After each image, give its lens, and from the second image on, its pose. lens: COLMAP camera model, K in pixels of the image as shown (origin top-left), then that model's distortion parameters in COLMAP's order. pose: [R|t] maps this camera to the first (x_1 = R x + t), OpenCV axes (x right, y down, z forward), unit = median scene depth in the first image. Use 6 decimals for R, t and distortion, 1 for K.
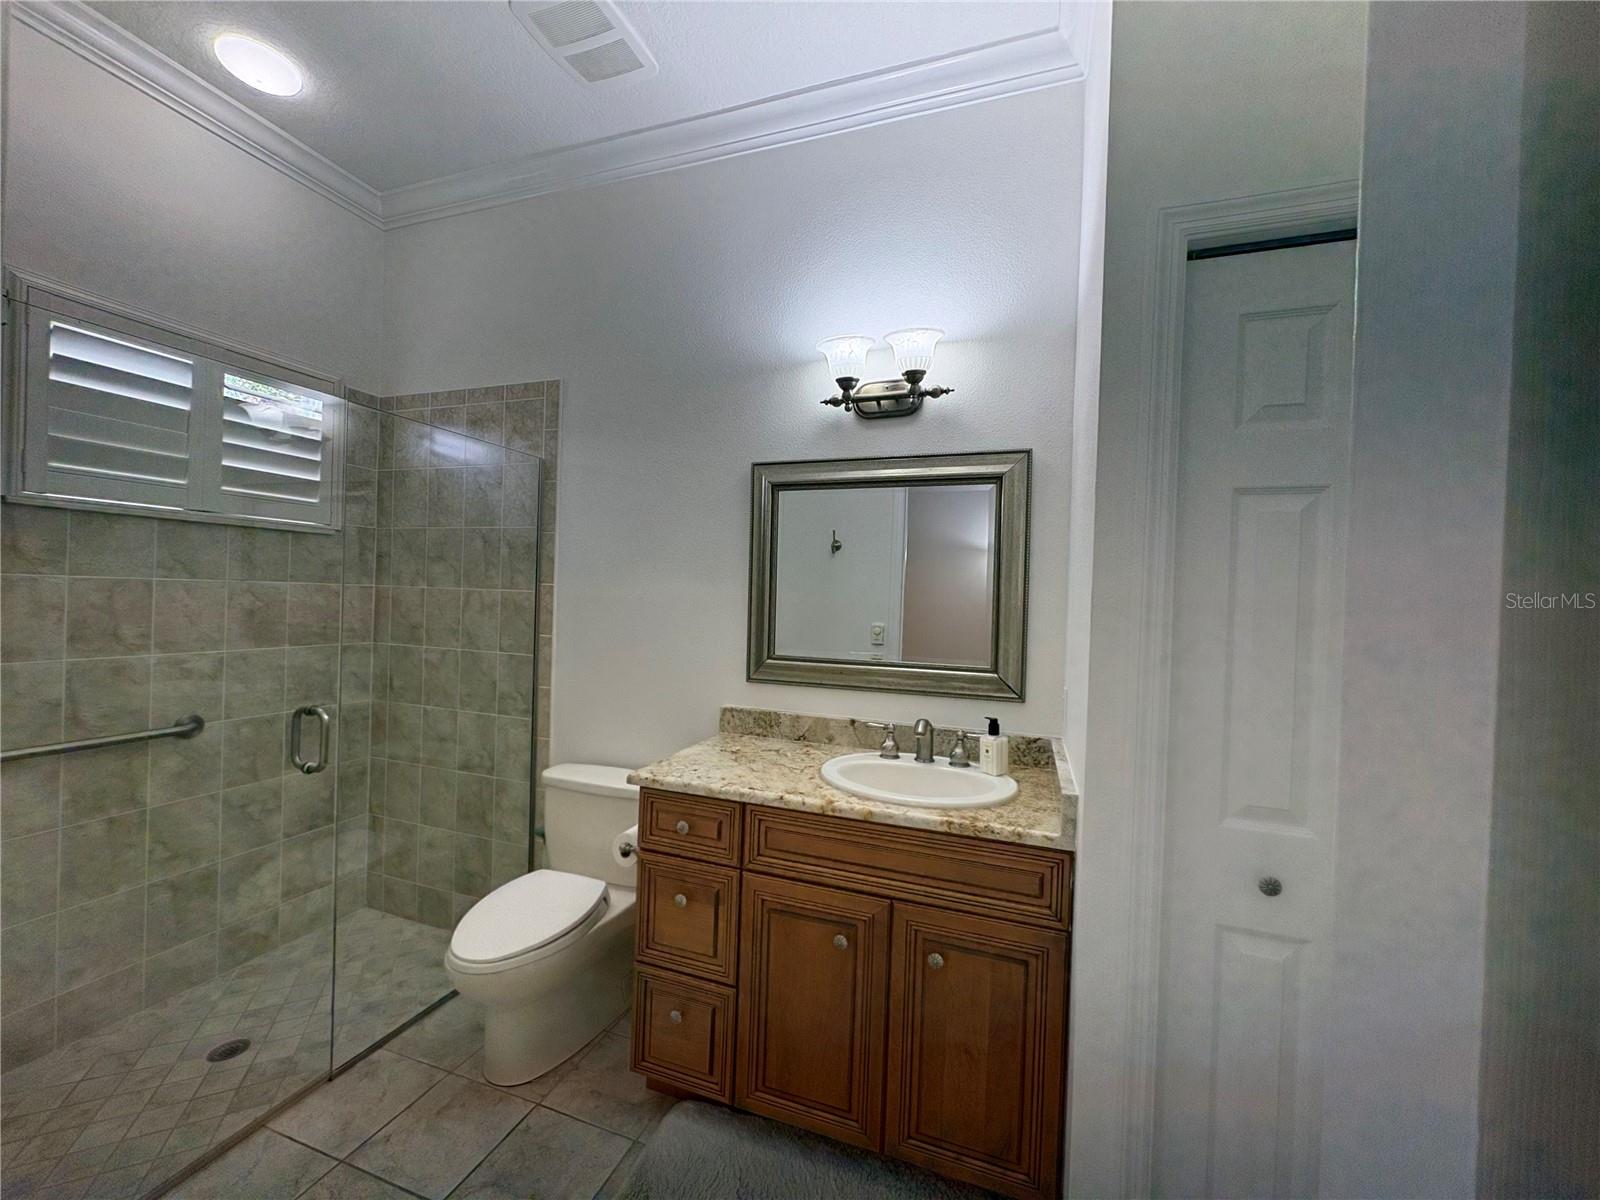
lens RADIAL K [[637.2, 0, 800.0], [0, 637.2, 600.0], [0, 0, 1]] dist [0.000298, 0.000295]
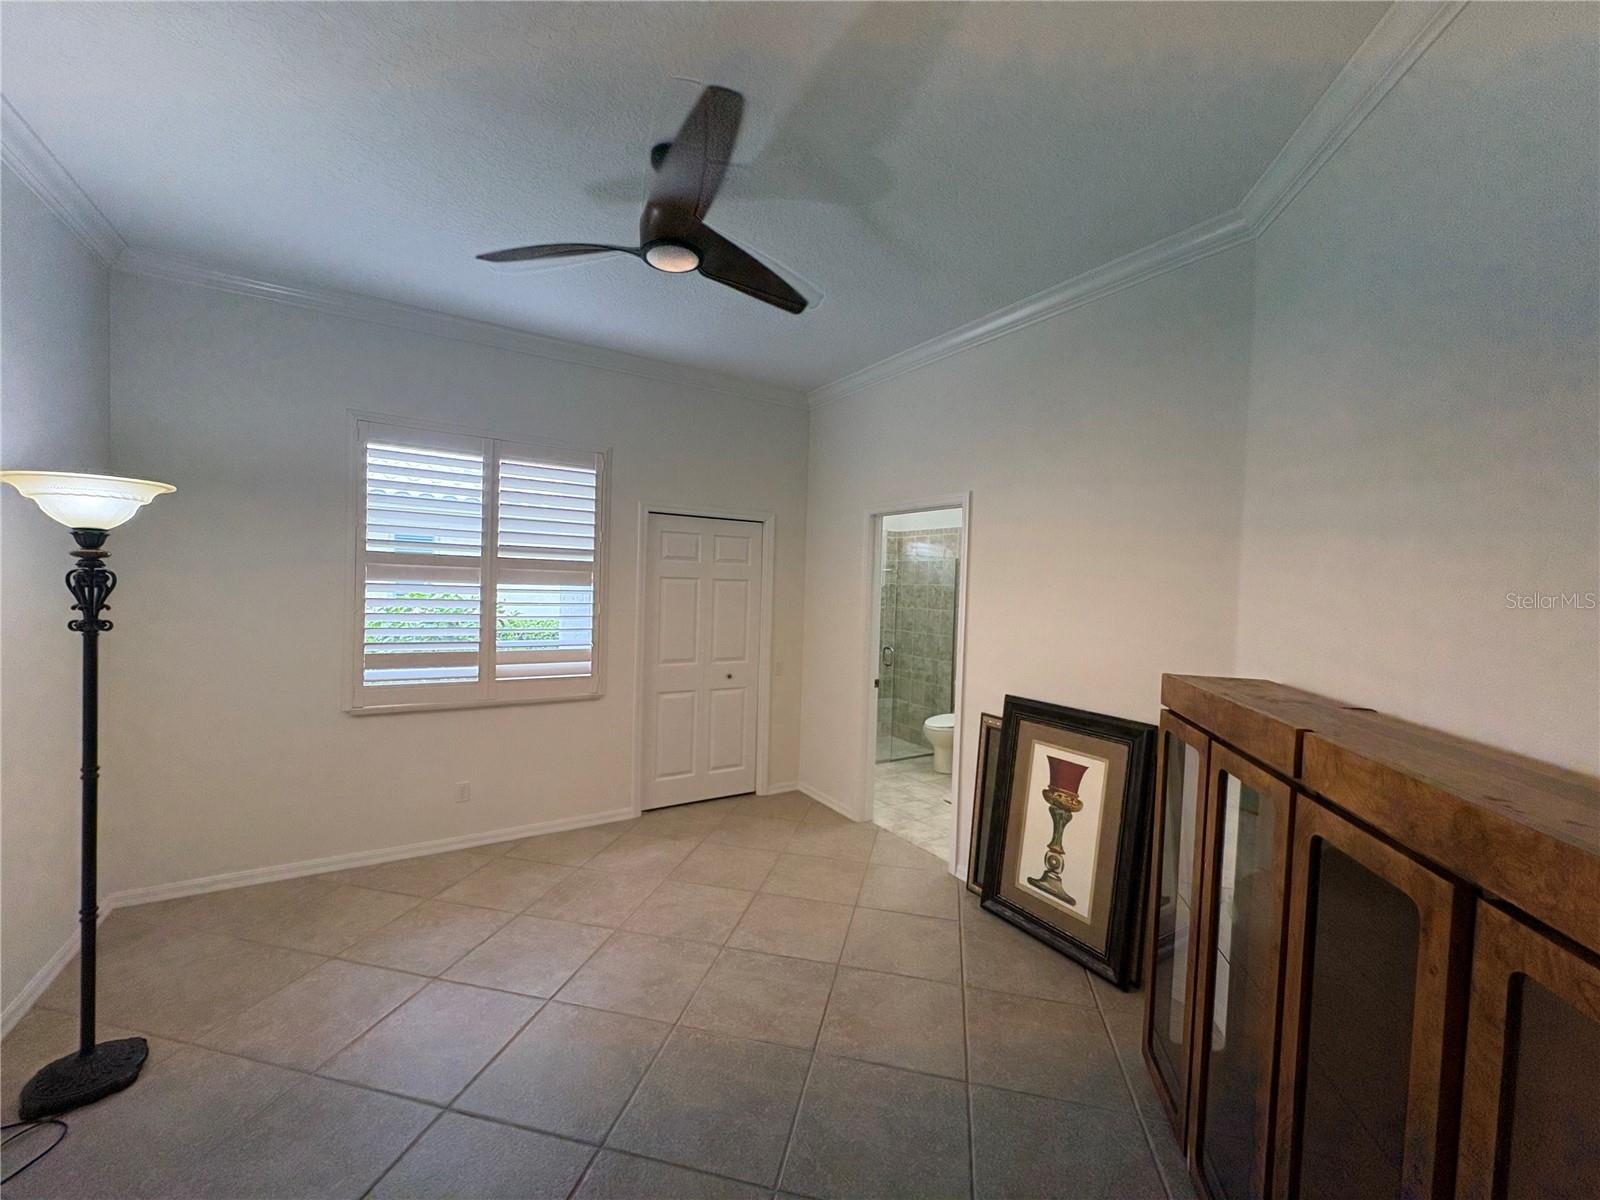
lens RADIAL K [[637.2, 0, 800.0], [0, 637.2, 600.0], [0, 0, 1]] dist [0.000298, 0.000295]
pose [[0.778882, 0.009188, -0.627103, 0.639441], [-0.008216, 0.999956, 0.004447, -0.061443], [0.627116, 0.001689, 0.778924, -1.243648]]
